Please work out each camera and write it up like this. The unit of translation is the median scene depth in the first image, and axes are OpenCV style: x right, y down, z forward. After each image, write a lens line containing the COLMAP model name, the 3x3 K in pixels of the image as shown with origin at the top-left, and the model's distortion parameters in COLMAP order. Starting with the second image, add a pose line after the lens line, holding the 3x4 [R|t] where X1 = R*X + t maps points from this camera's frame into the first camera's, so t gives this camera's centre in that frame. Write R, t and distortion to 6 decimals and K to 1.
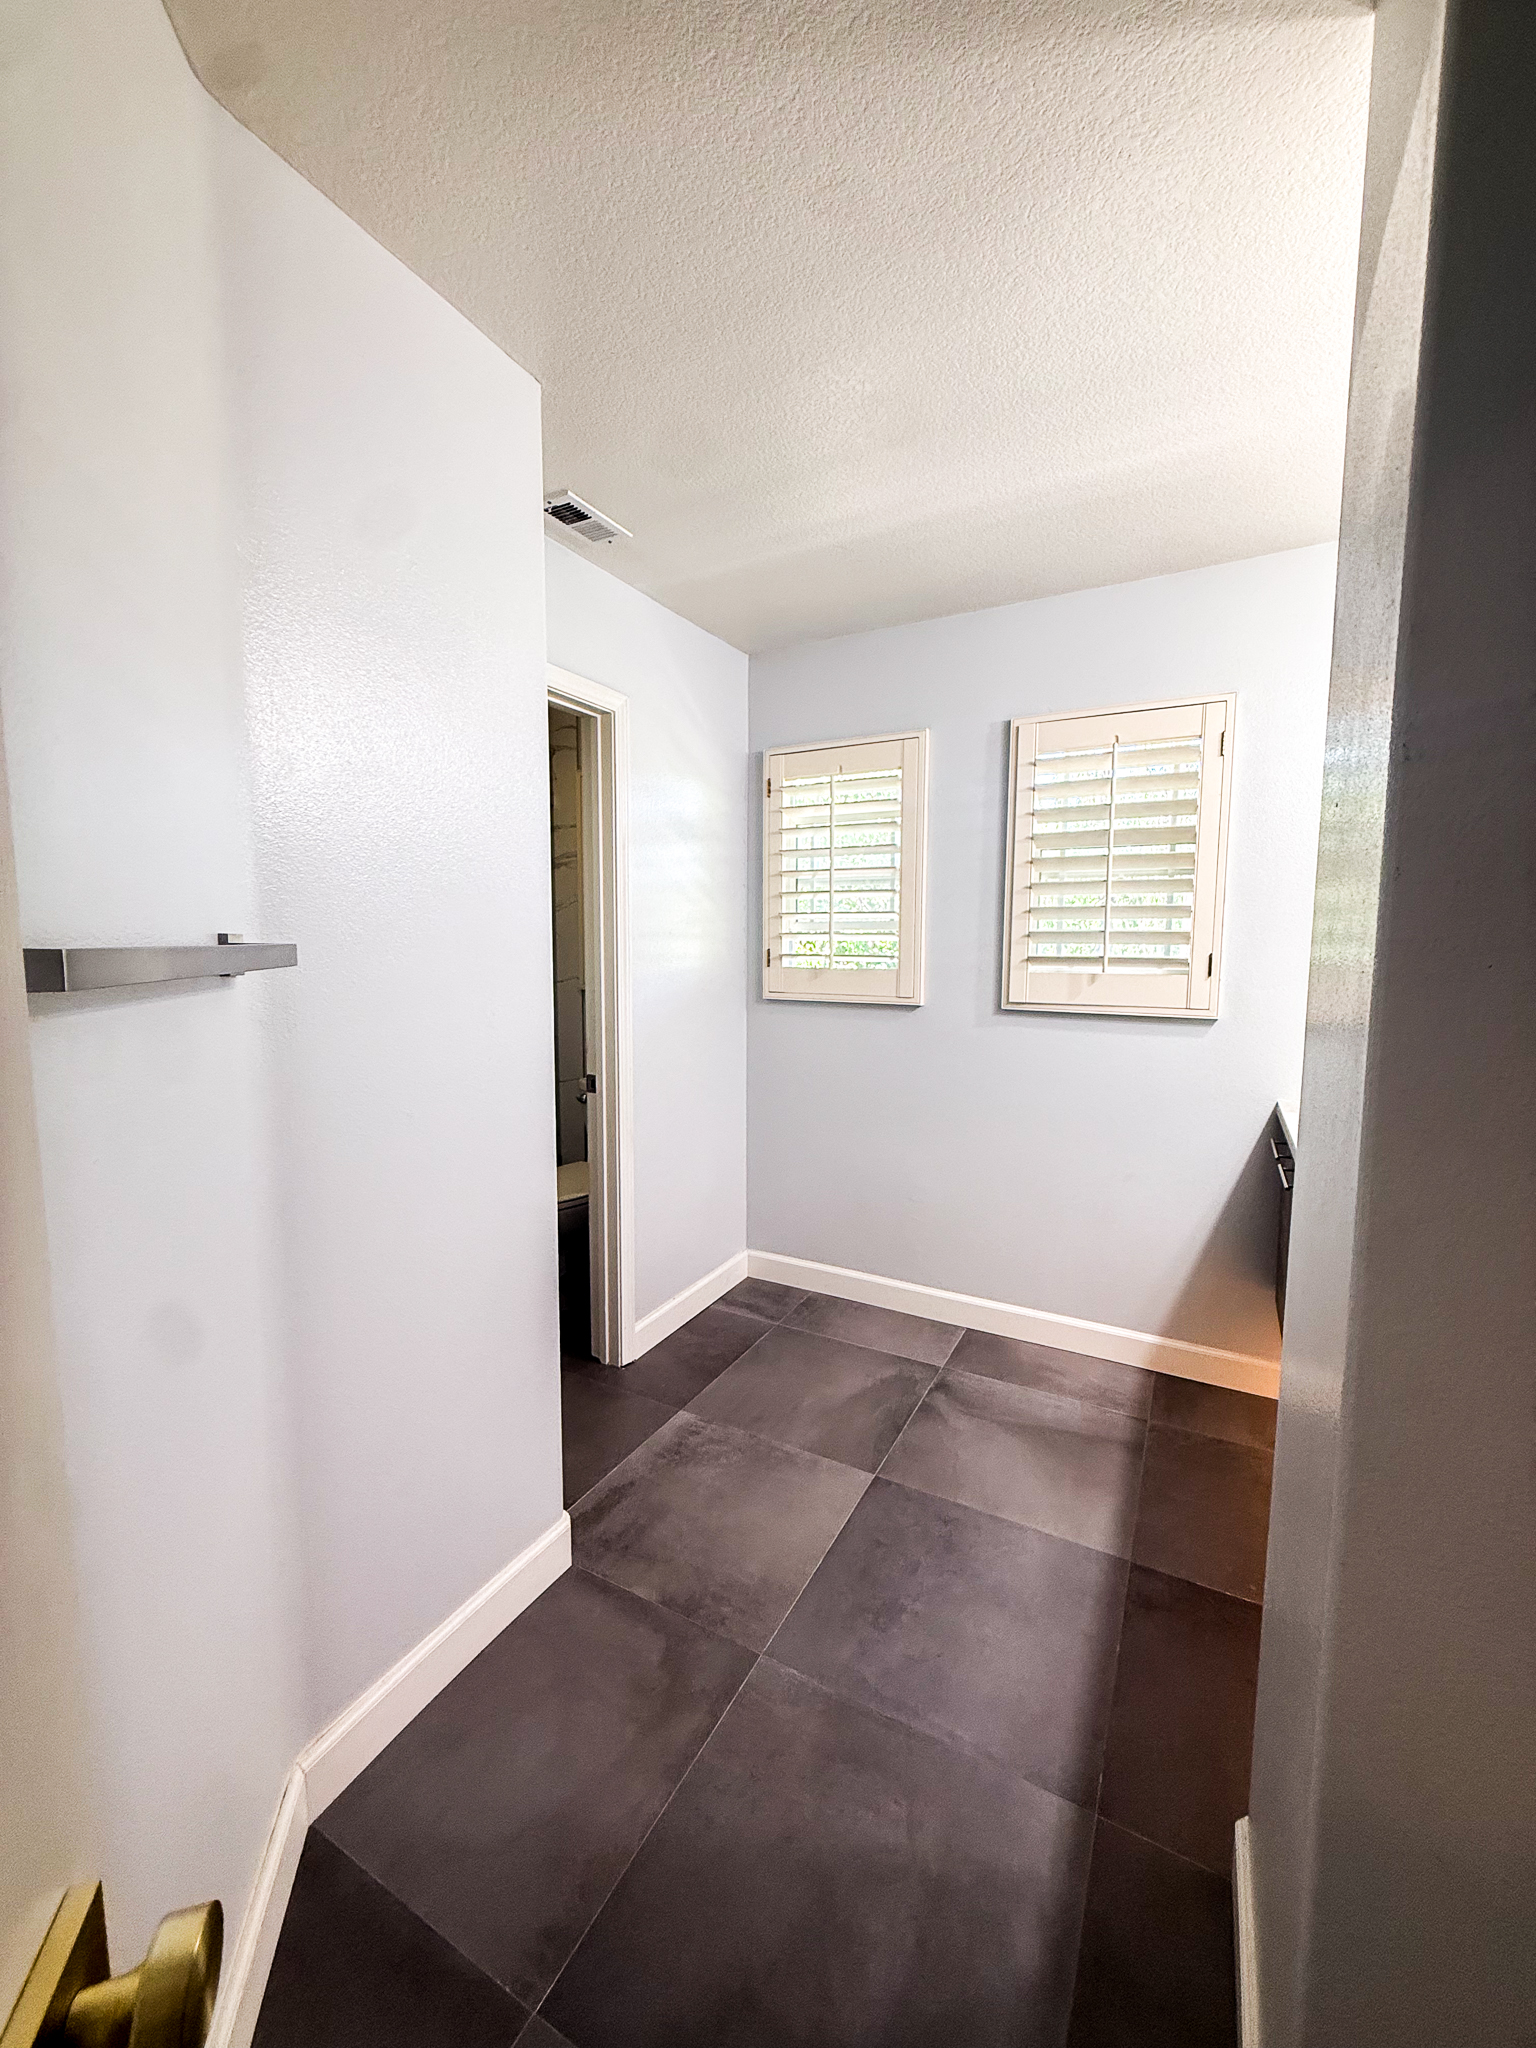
lens RADIAL K [[820.9, 0, 771.7], [0, 820.9, 1026.7], [0, 0, 1]] dist [0.001329, 0.000076]
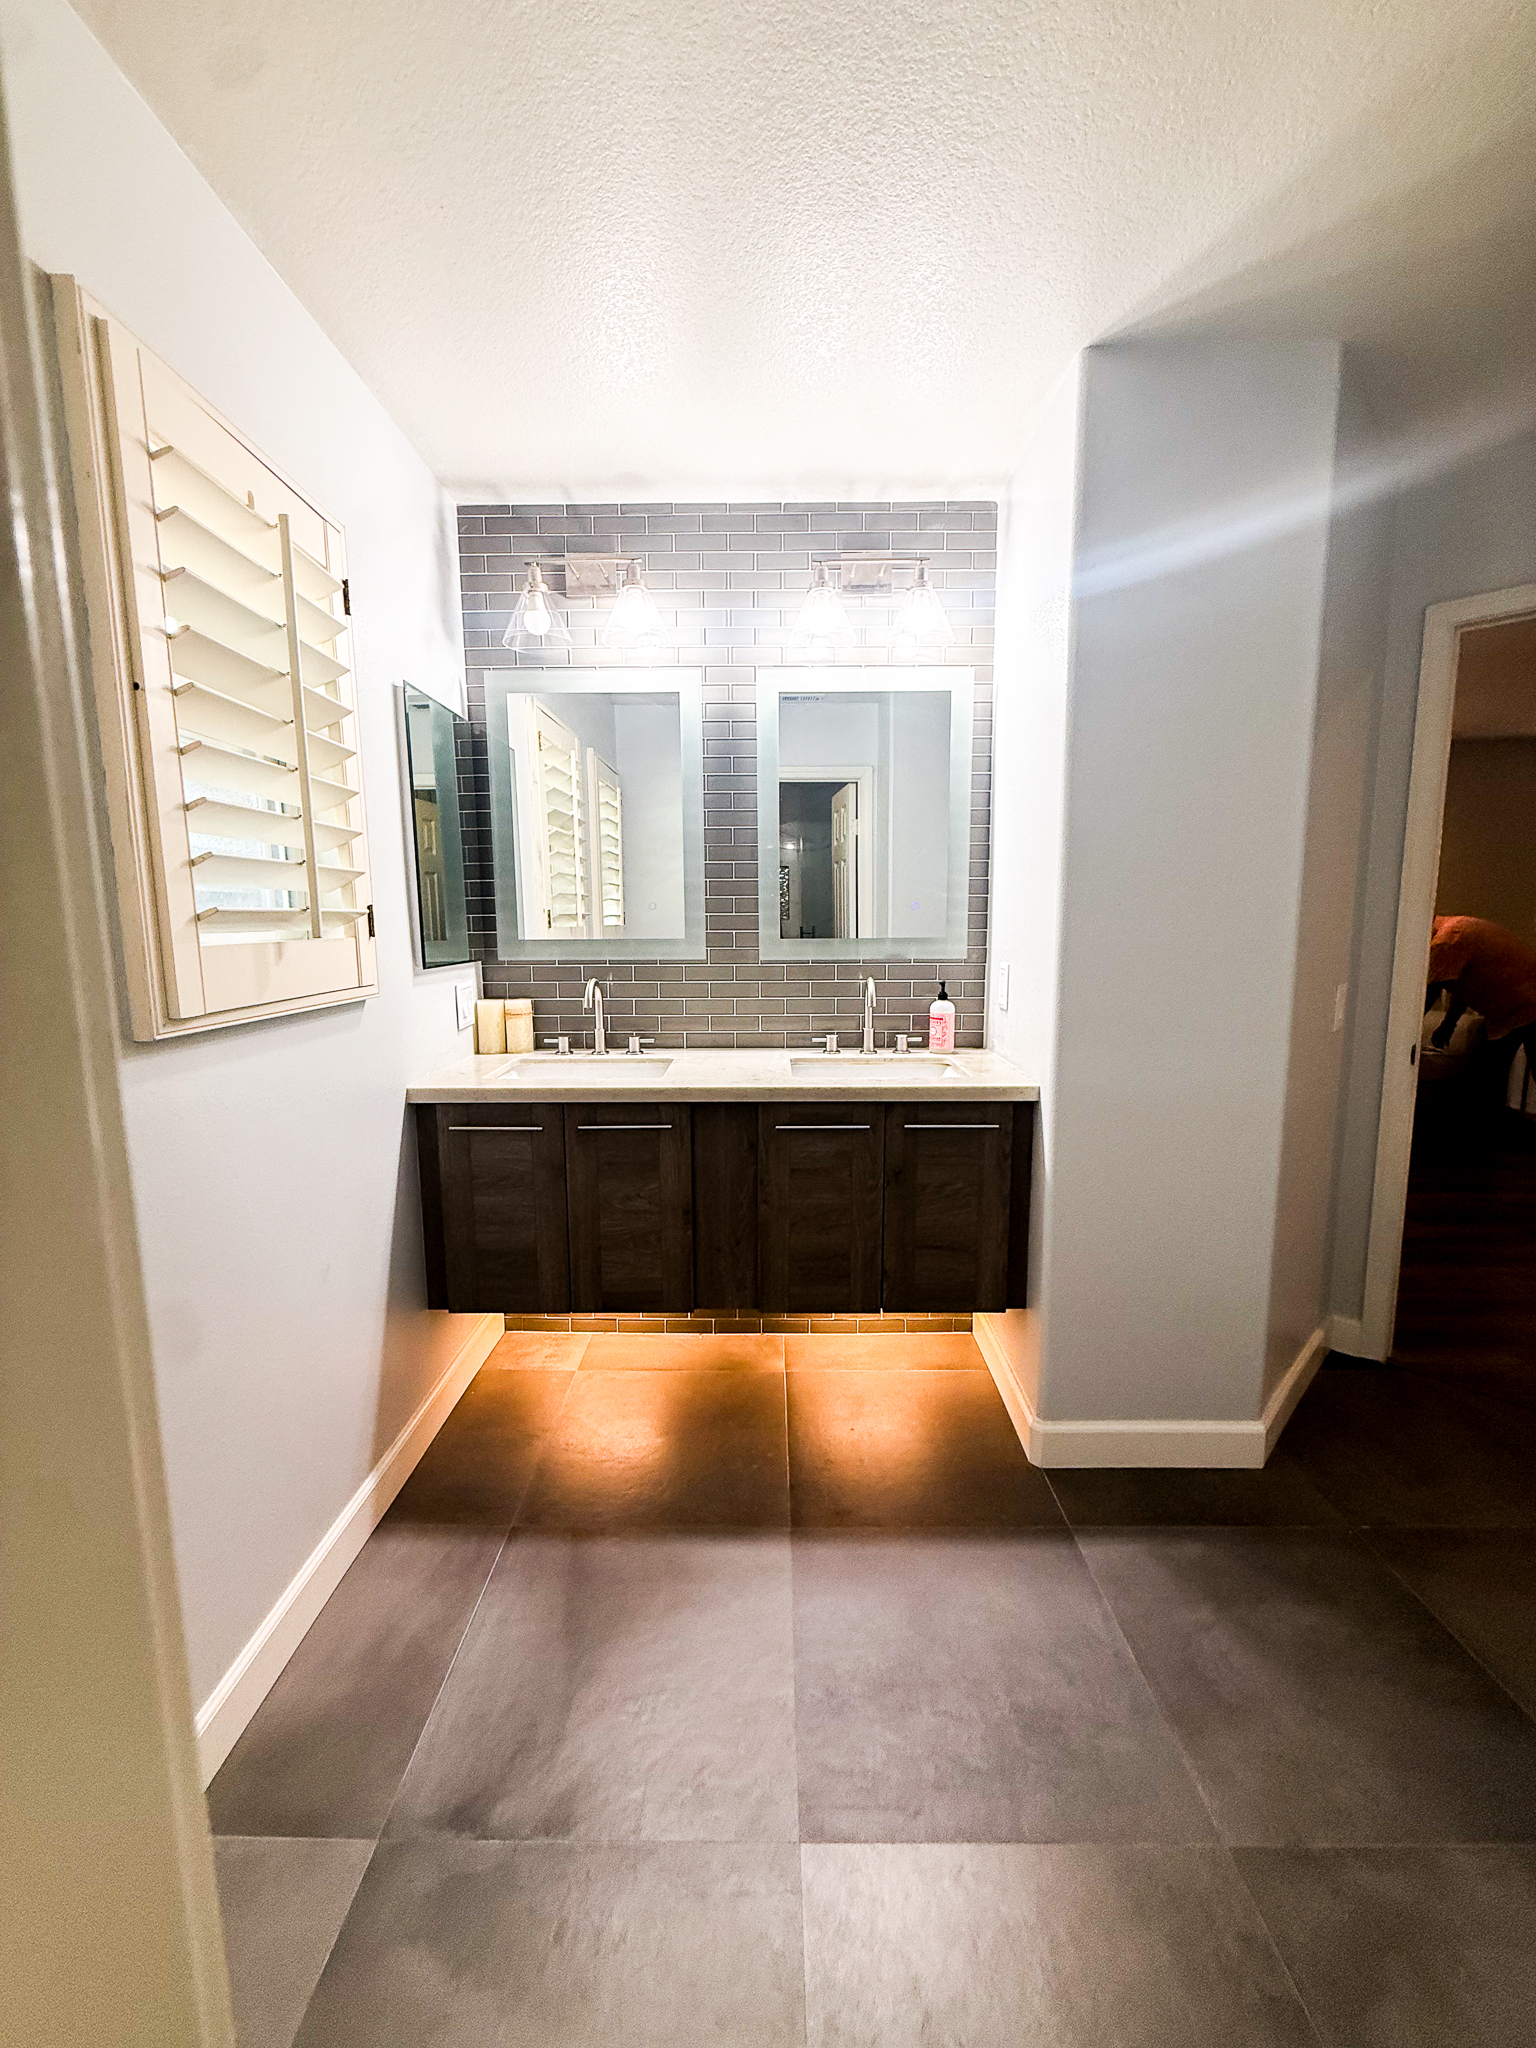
lens RADIAL K [[819.1, 0, 768.5], [0, 819.1, 1004.7], [0, 0, 1]] dist [0.001022, -0.000125]
pose [[-0.470778, -0.105316, 0.875943, -0.246371], [0.094091, 0.981194, 0.168540, -0.088187], [-0.877220, 0.161763, -0.452015, 1.011201]]
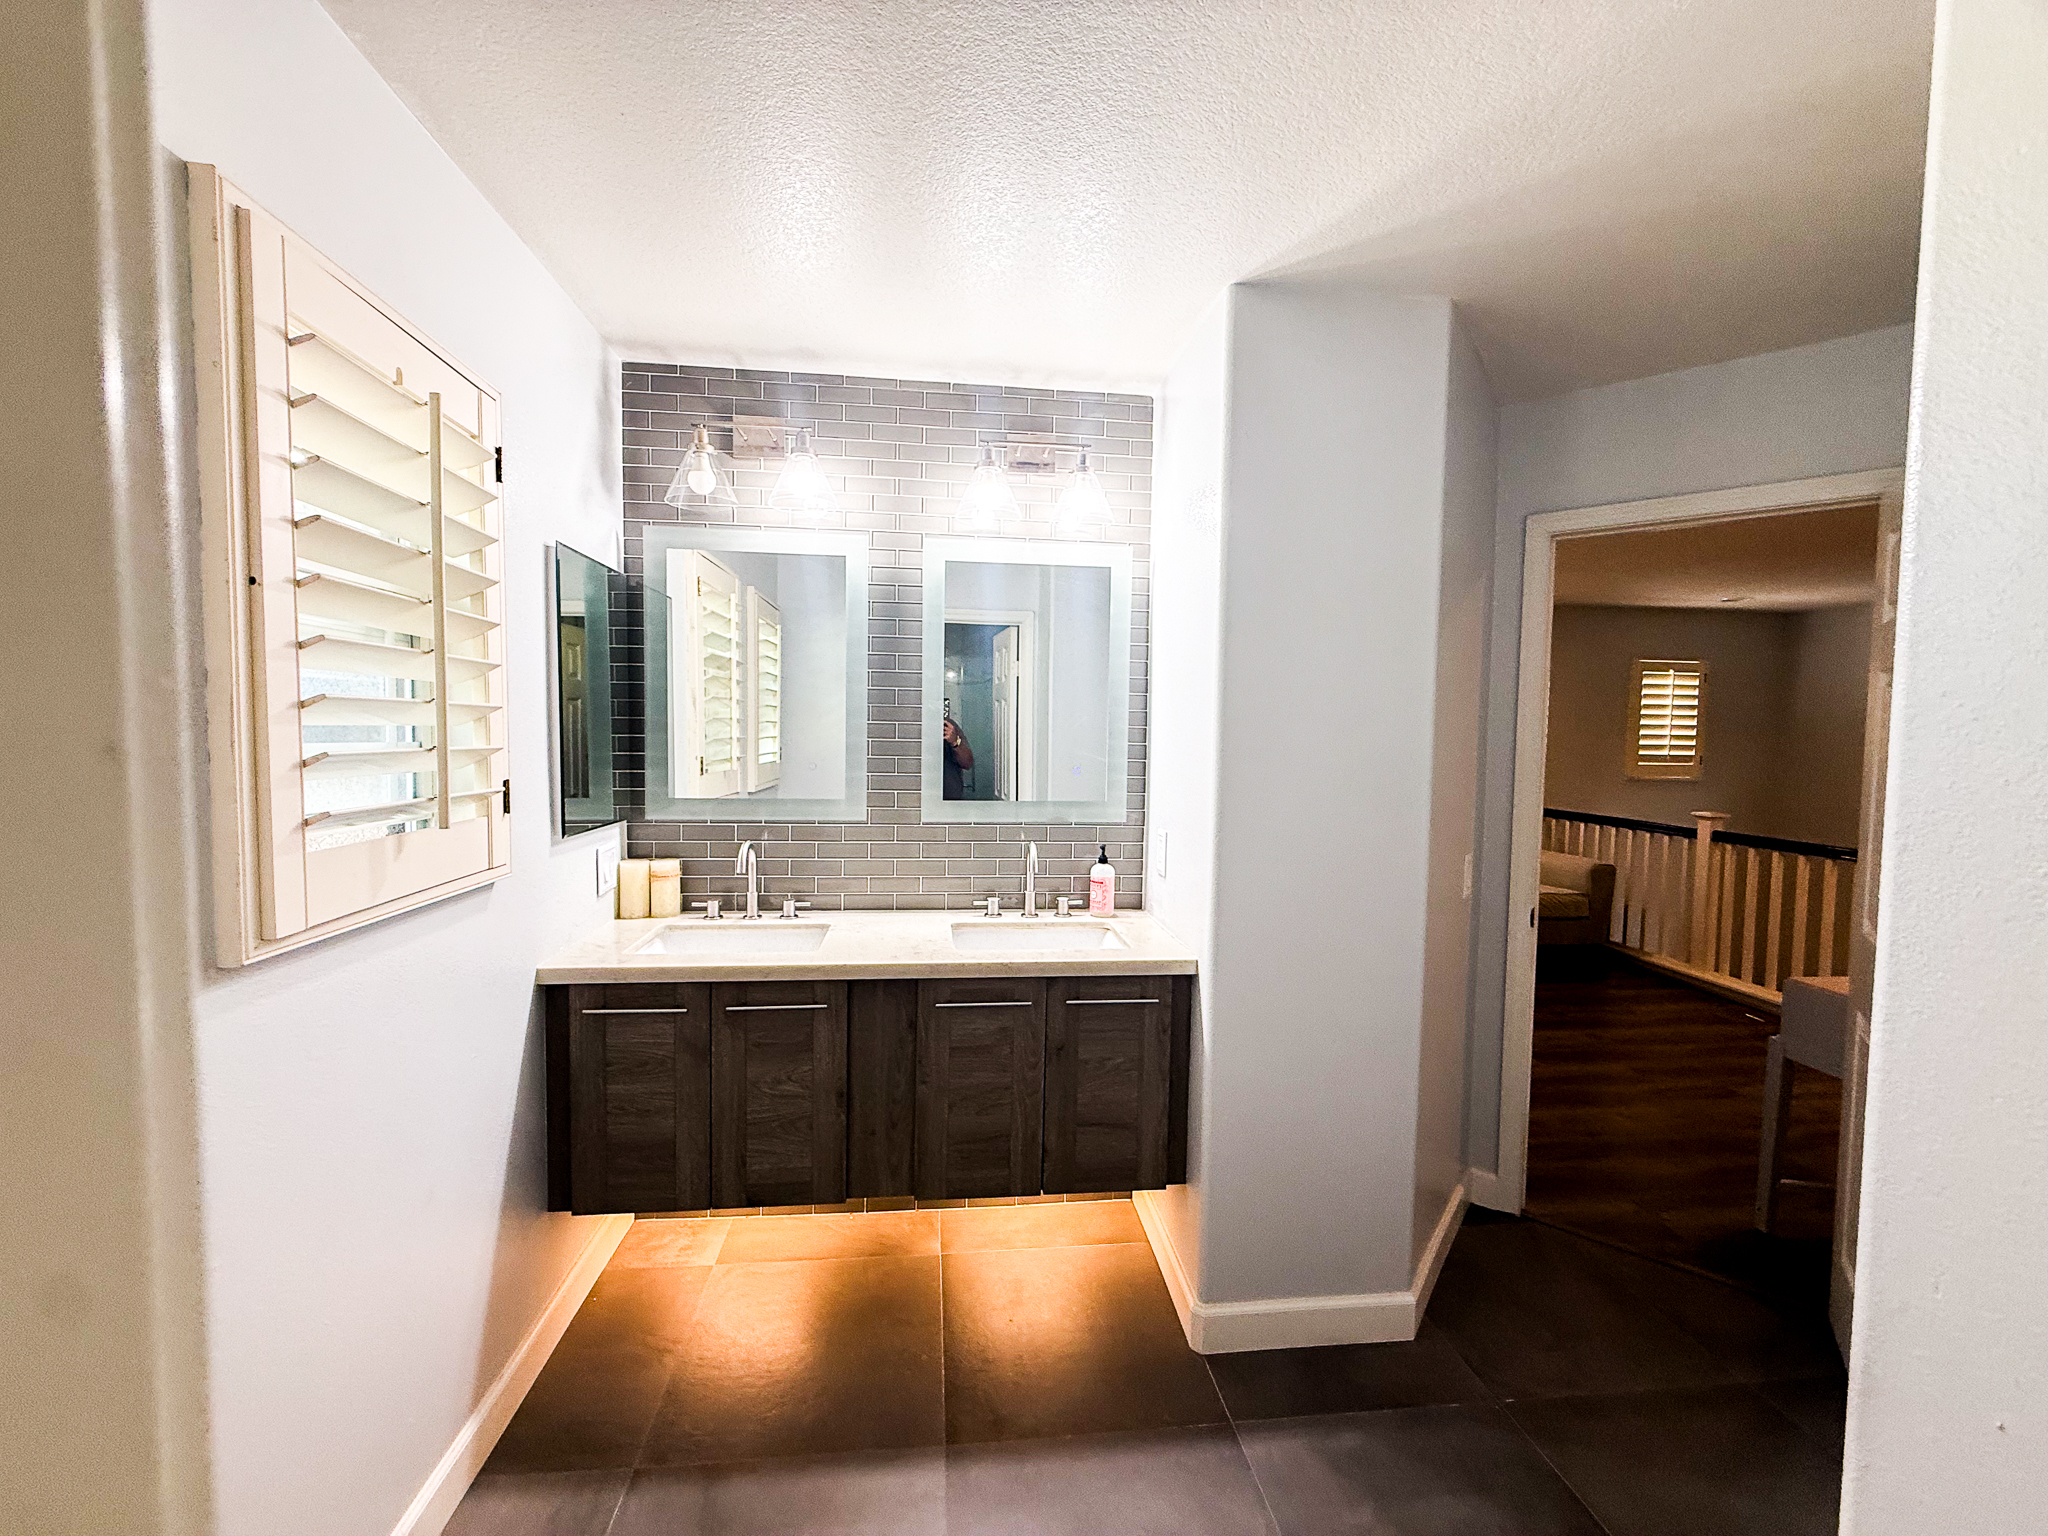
lens RADIAL K [[819.3, 0, 1024.9], [0, 819.3, 770.0], [0, 0, 1]] dist [-0.000786, 0.000446]
pose [[-0.569839, -0.045097, 0.820518, -0.240337], [0.066142, 0.992736, 0.100497, -0.131657], [-0.819091, 0.111538, -0.562717, 1.007881]]
